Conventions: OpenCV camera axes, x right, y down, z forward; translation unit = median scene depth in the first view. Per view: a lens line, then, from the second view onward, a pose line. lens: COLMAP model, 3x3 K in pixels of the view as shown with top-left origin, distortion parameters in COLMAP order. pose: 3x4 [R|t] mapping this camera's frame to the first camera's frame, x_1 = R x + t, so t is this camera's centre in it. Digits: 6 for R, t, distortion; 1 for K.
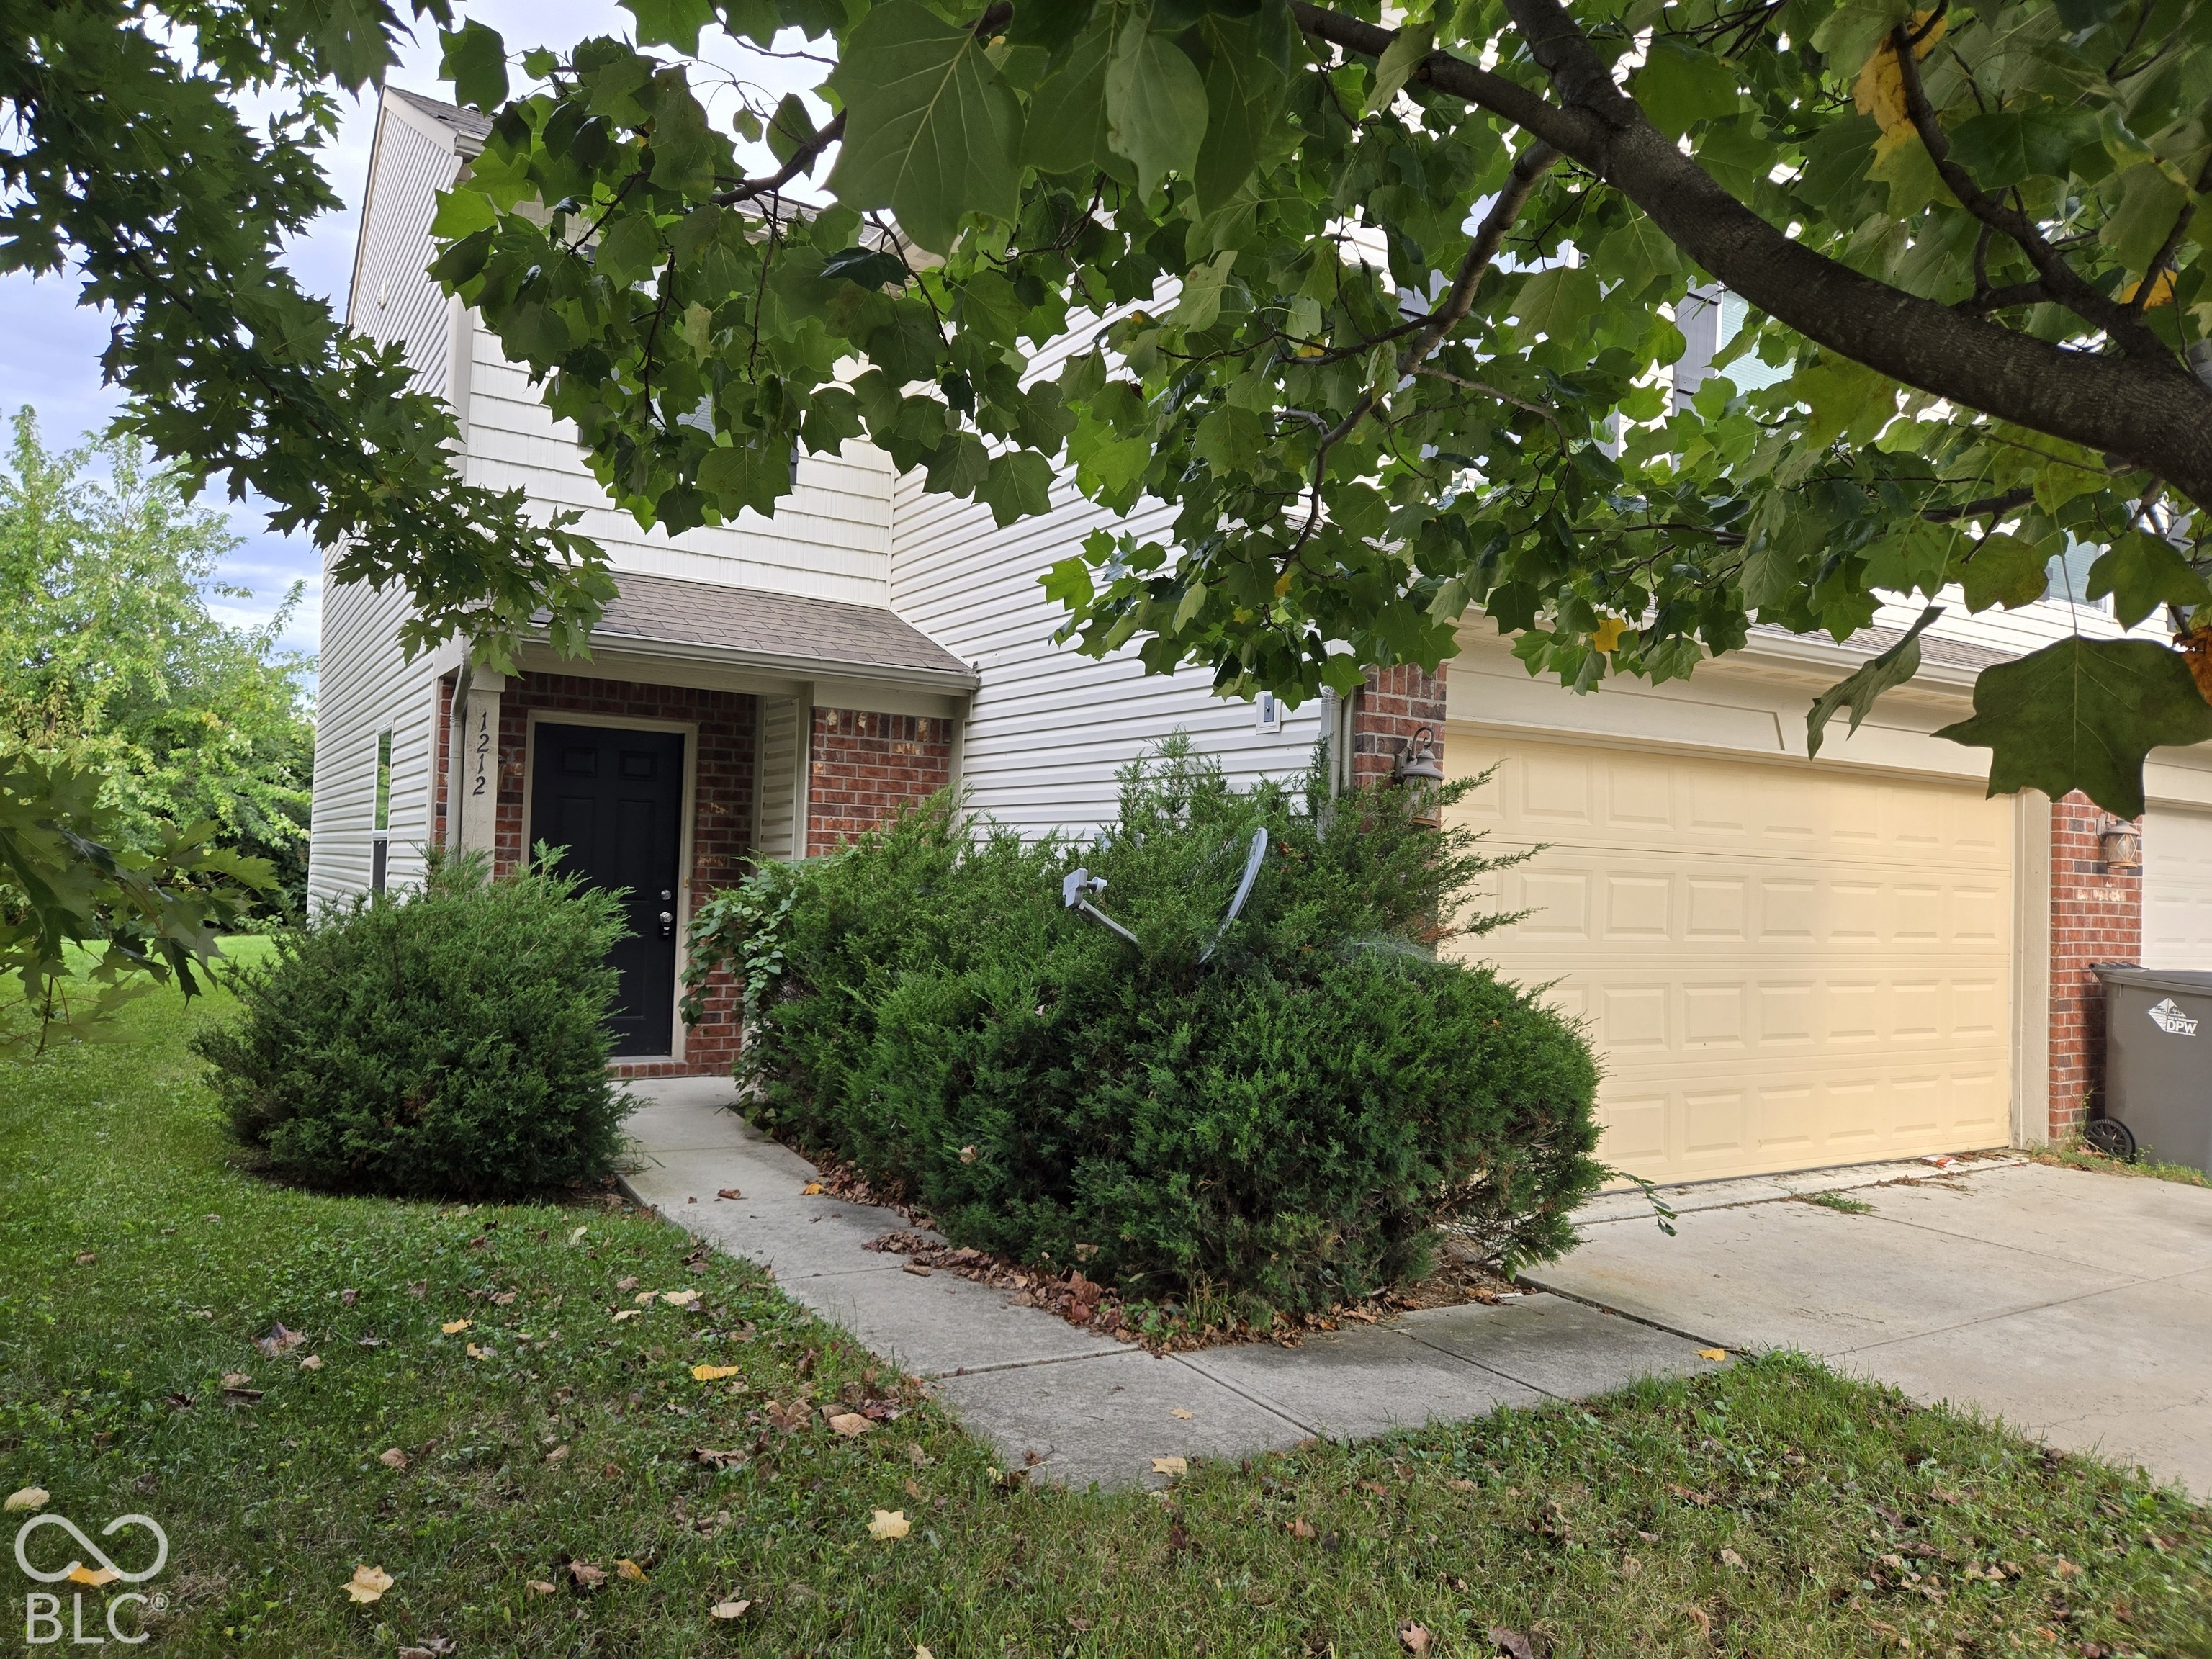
lens RADIAL K [[1505.5, 0, 1106.5], [0, 1505.5, 830.2], [0, 0, 1]] dist [0.003332, 0.000180]
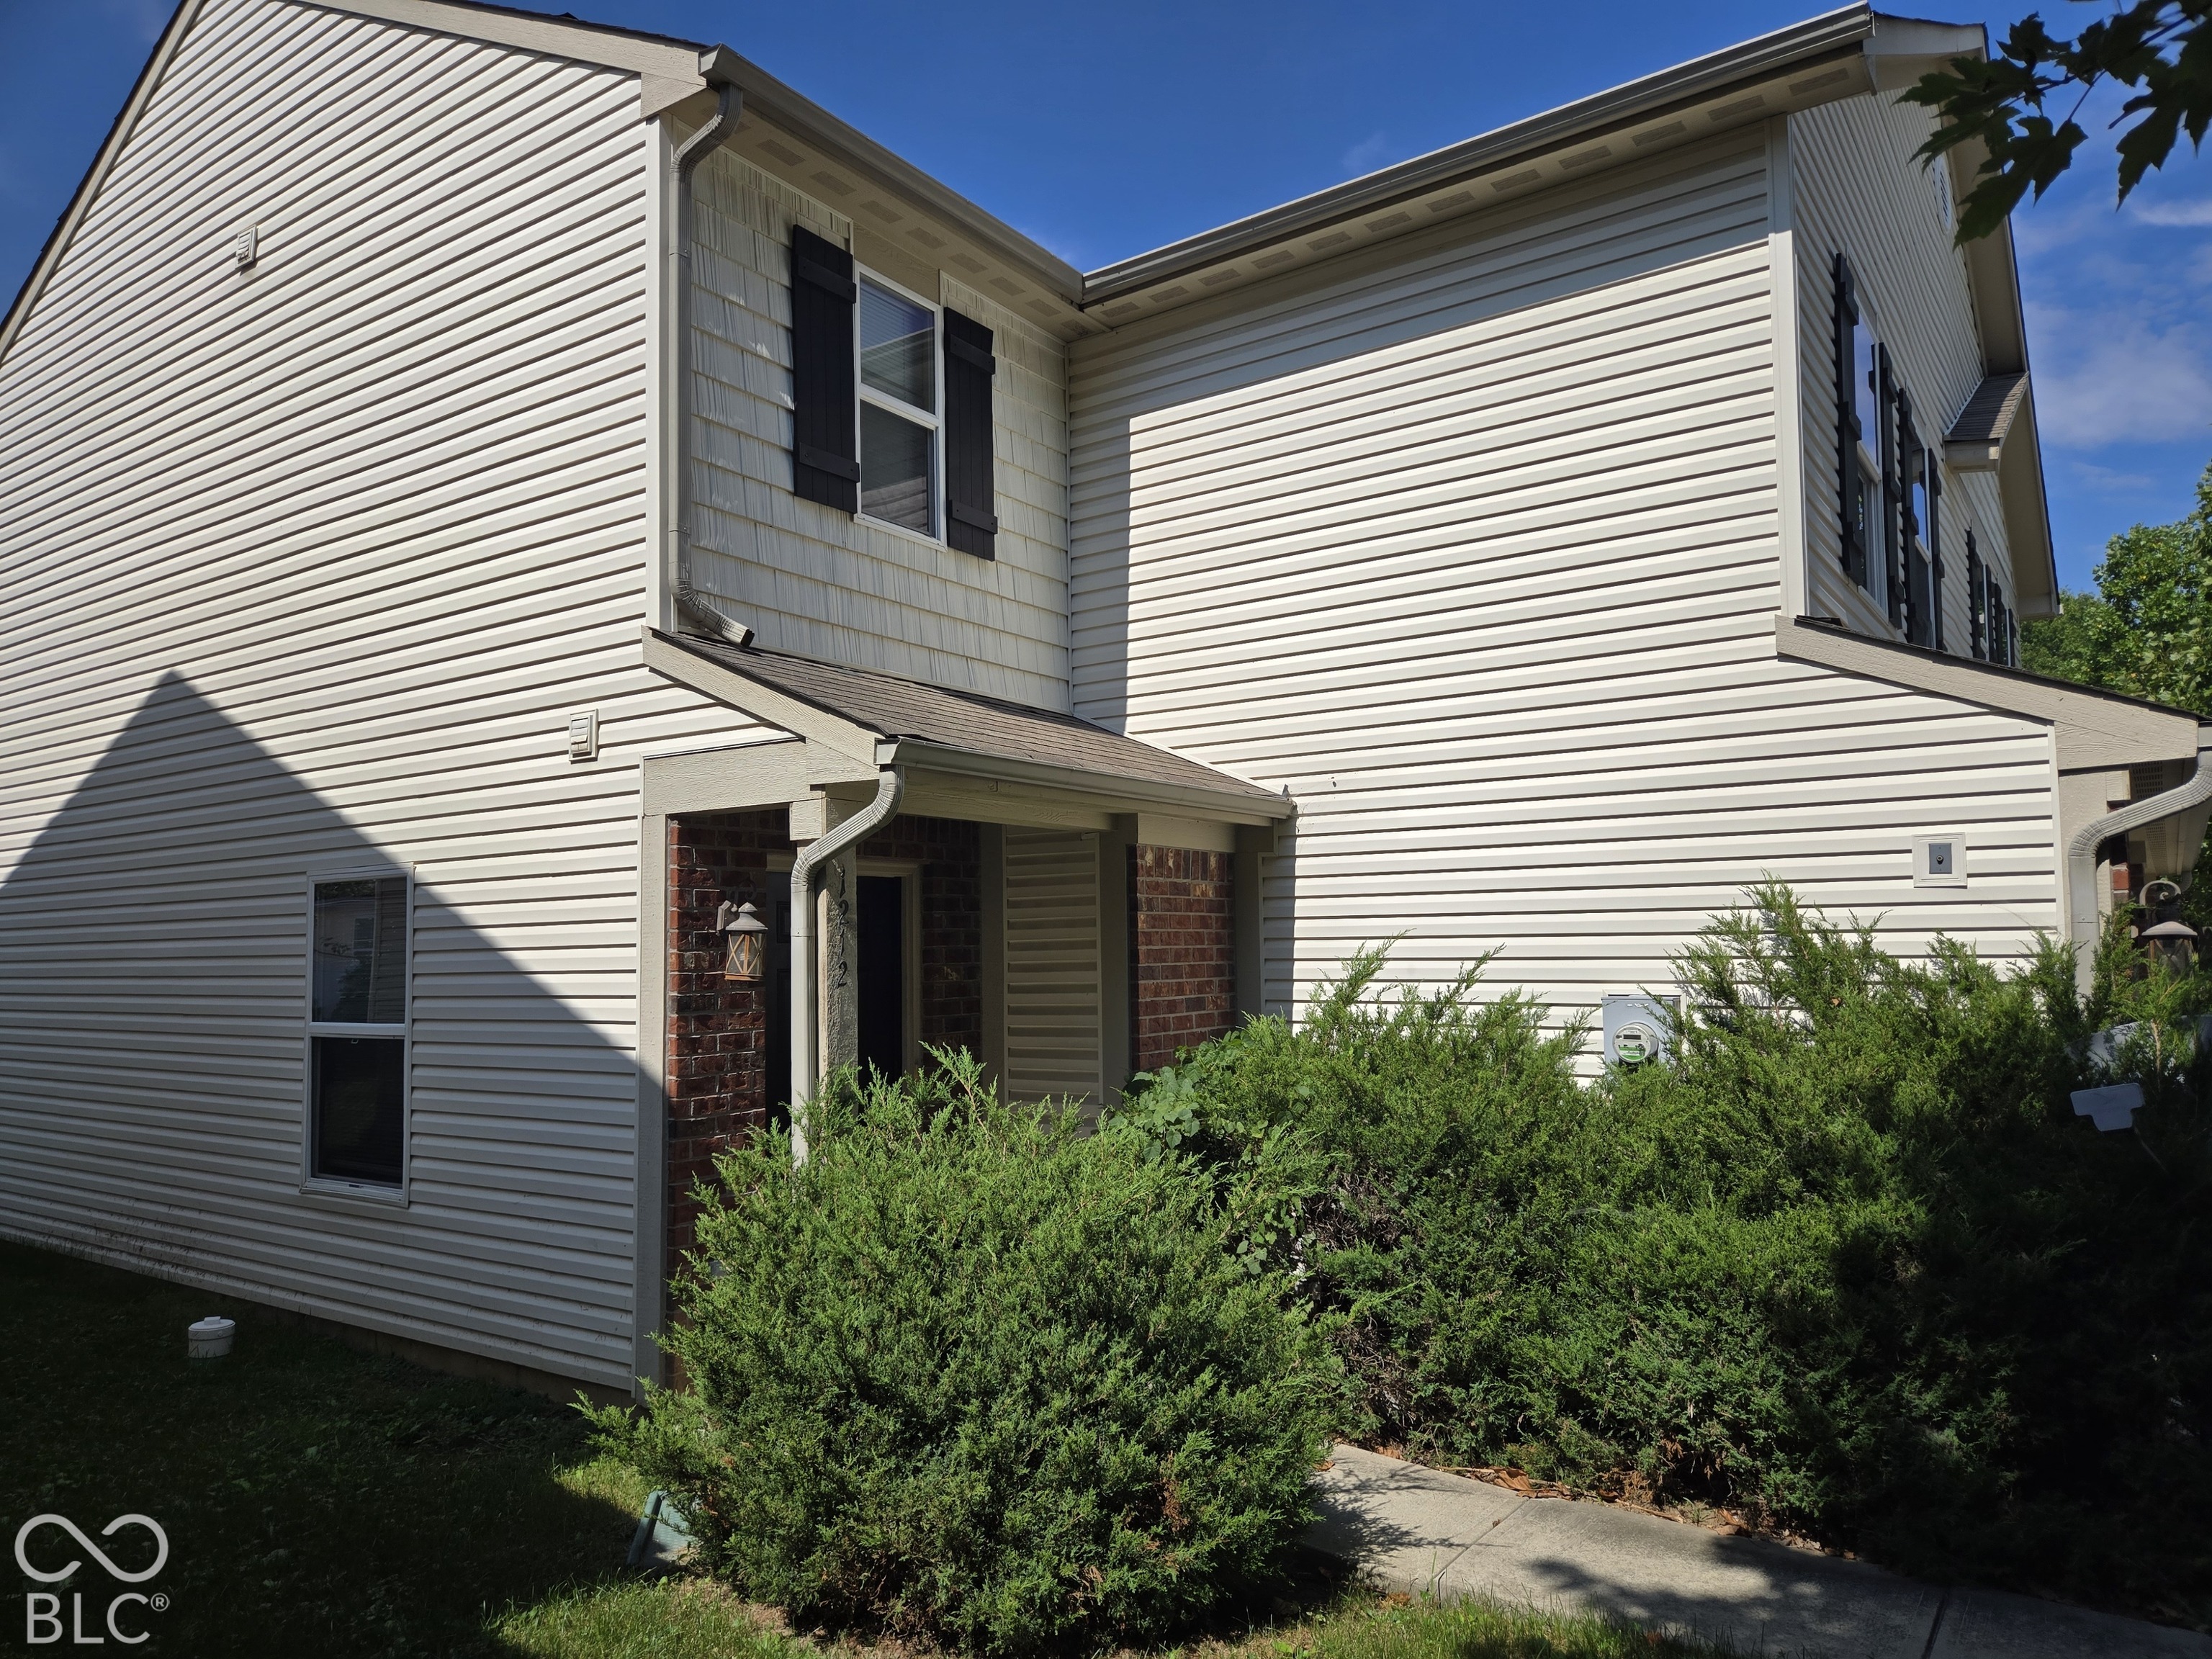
lens RADIAL K [[1505.5, 0, 1104.1], [0, 1505.5, 834.2], [0, 0, 1]] dist [0.003332, 0.000180]
pose [[0.923193, -0.017653, 0.383930, -0.505827], [0.033786, 0.998805, -0.035317, -0.058716], [-0.382848, 0.045576, 0.922687, 0.266152]]
